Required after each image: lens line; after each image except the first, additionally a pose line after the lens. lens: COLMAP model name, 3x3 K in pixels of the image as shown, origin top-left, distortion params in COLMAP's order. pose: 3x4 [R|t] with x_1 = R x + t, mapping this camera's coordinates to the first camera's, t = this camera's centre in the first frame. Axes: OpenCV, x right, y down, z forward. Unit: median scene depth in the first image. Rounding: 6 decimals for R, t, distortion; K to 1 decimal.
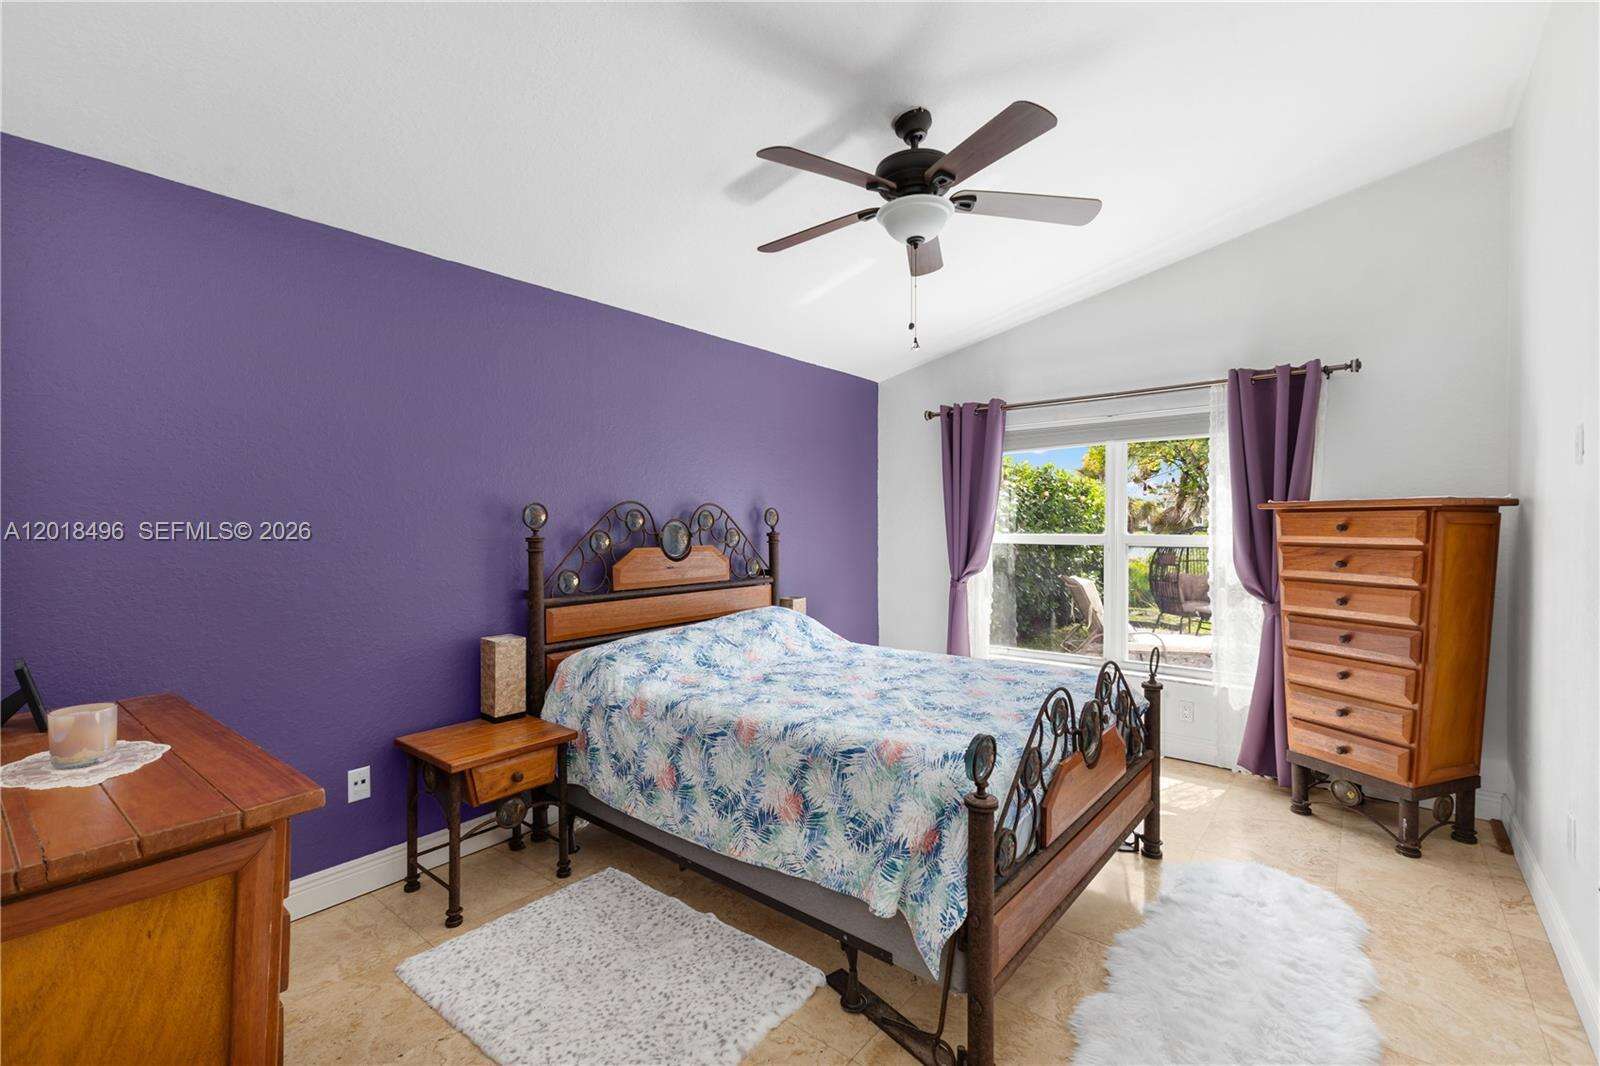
lens RADIAL K [[704.0, 0, 797.3], [0, 704.0, 538.9], [0, 0, 1]] dist [0.009751, -0.000519]
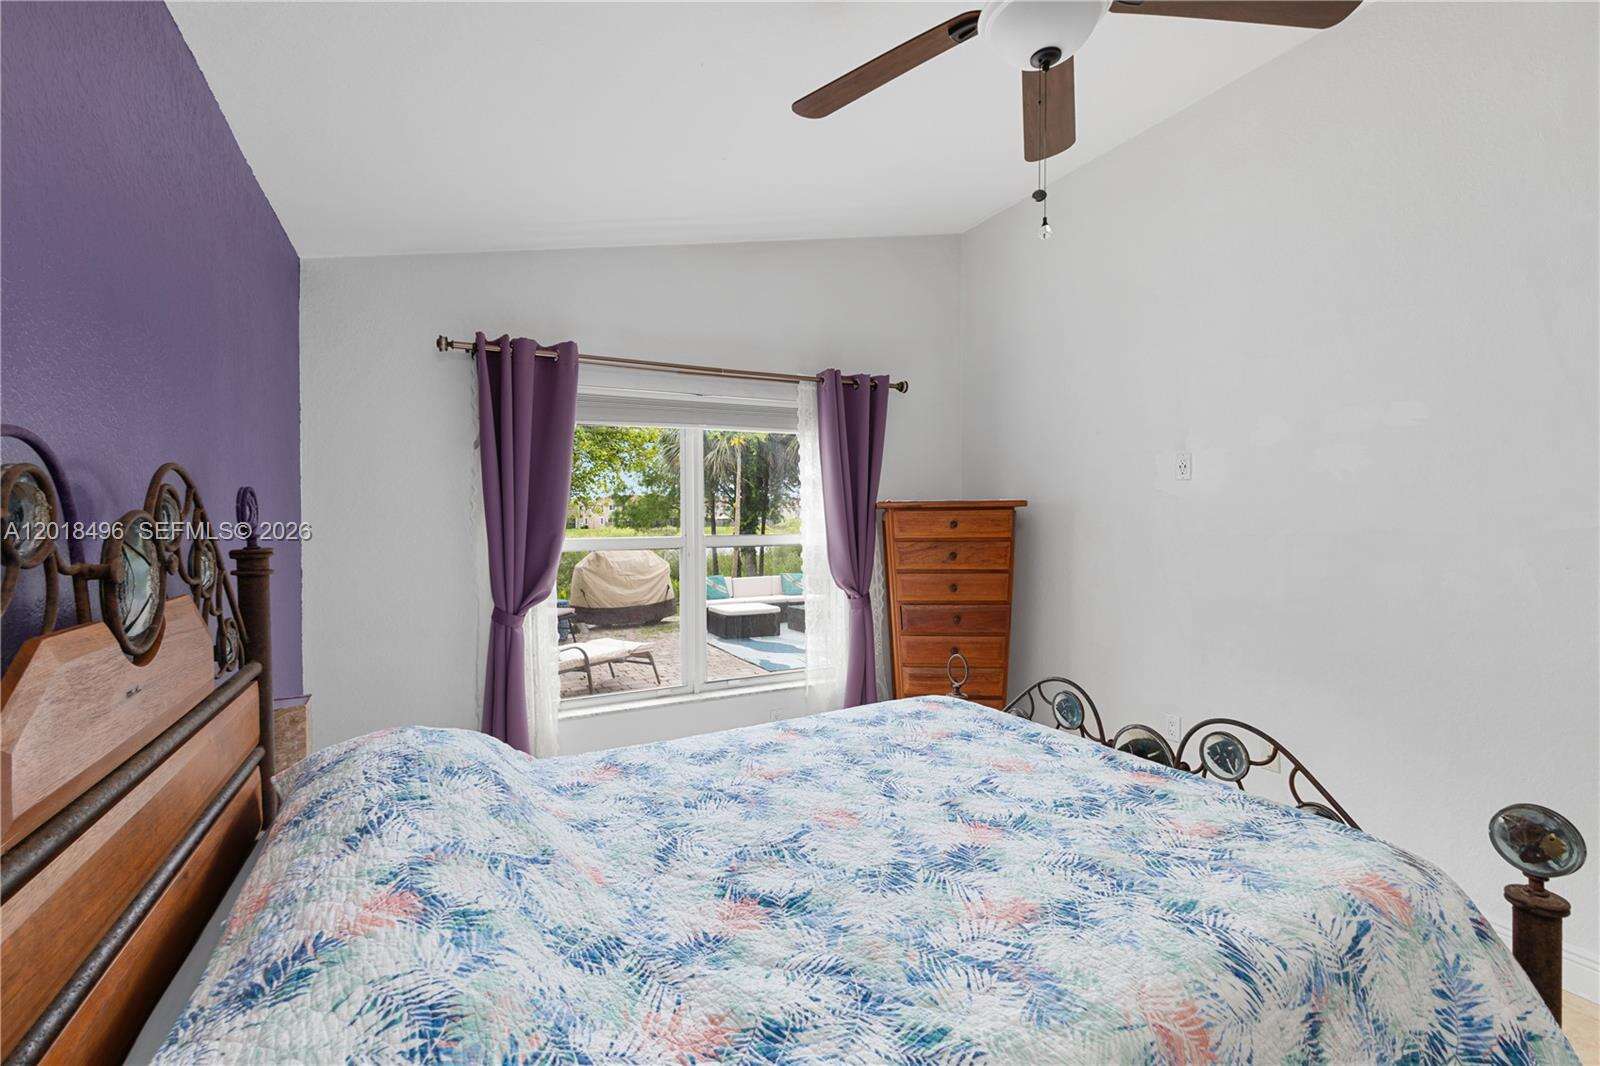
lens RADIAL K [[704.0, 0, 807.5], [0, 704.0, 523.0], [0, 0, 1]] dist [0.009751, -0.000519]
pose [[0.393187, -0.007228, 0.919430, -0.388037], [0.028879, 0.999573, -0.004492, -0.018255], [-0.919005, 0.028318, 0.393228, 0.767674]]
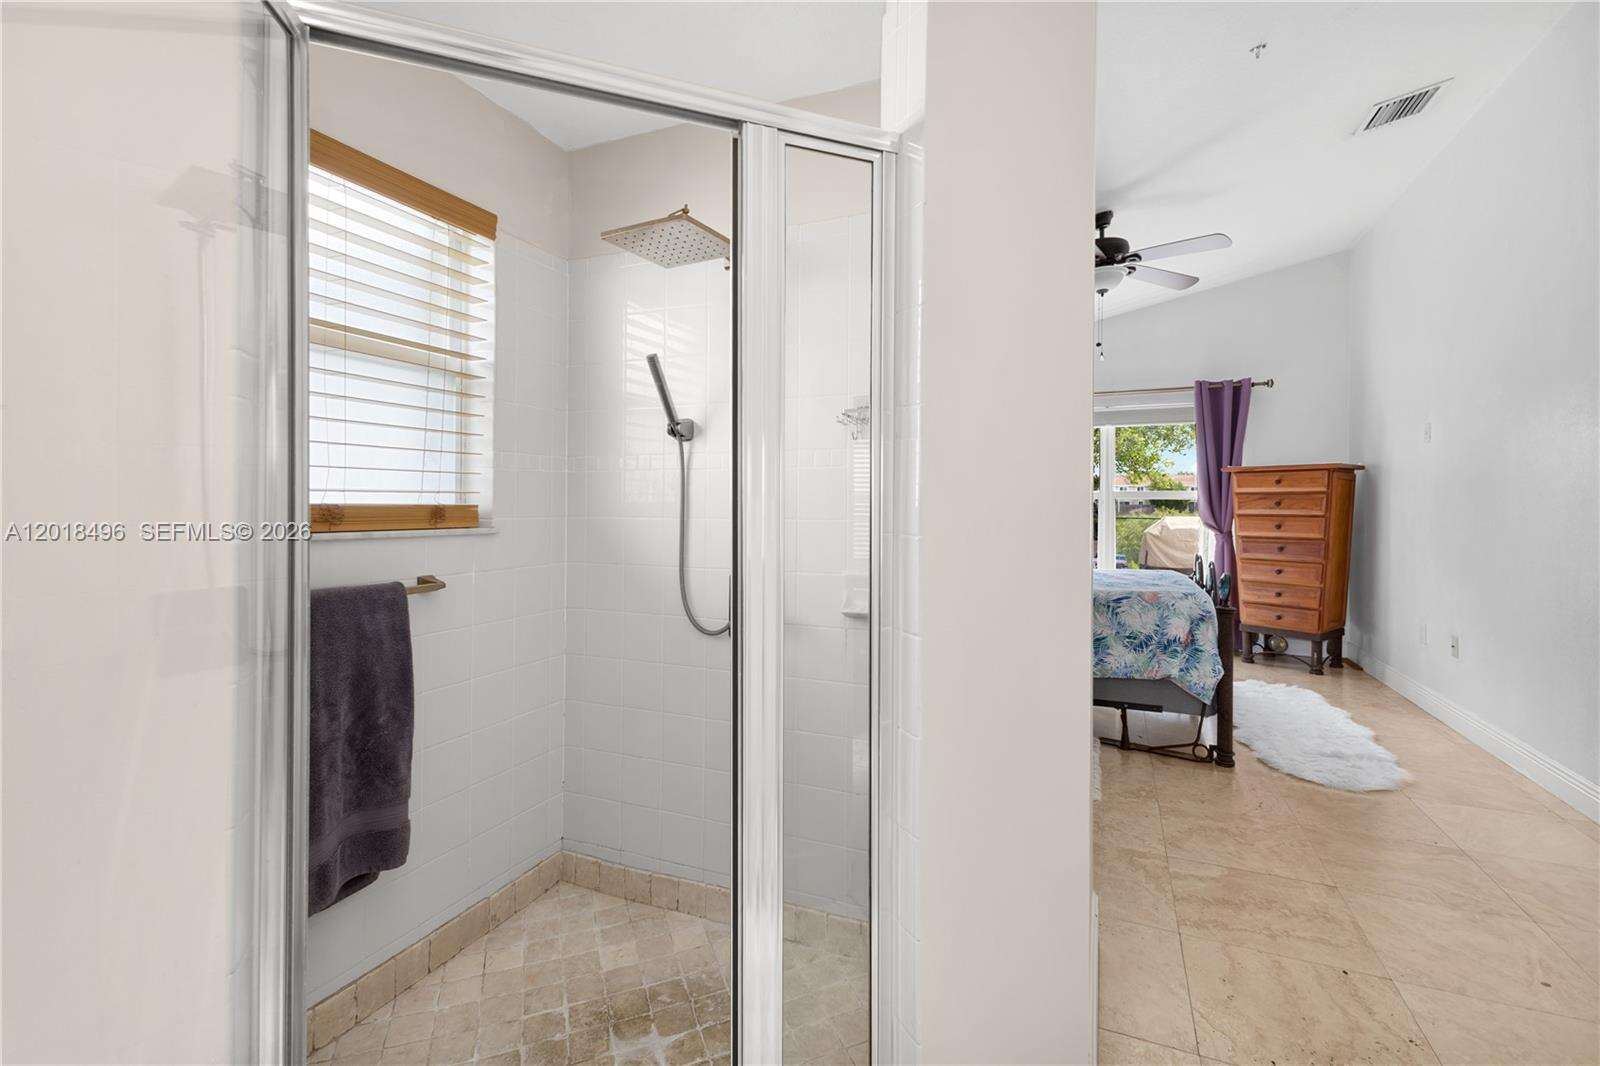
lens RADIAL K [[704.0, 0, 801.1], [0, 704.0, 516.6], [0, 0, 1]] dist [0.009751, -0.000519]
pose [[0.962780, 0.002806, 0.270270, -0.734206], [-0.000920, 0.999974, -0.007103, 0.077456], [-0.270283, 0.006590, 0.962758, -0.276062]]
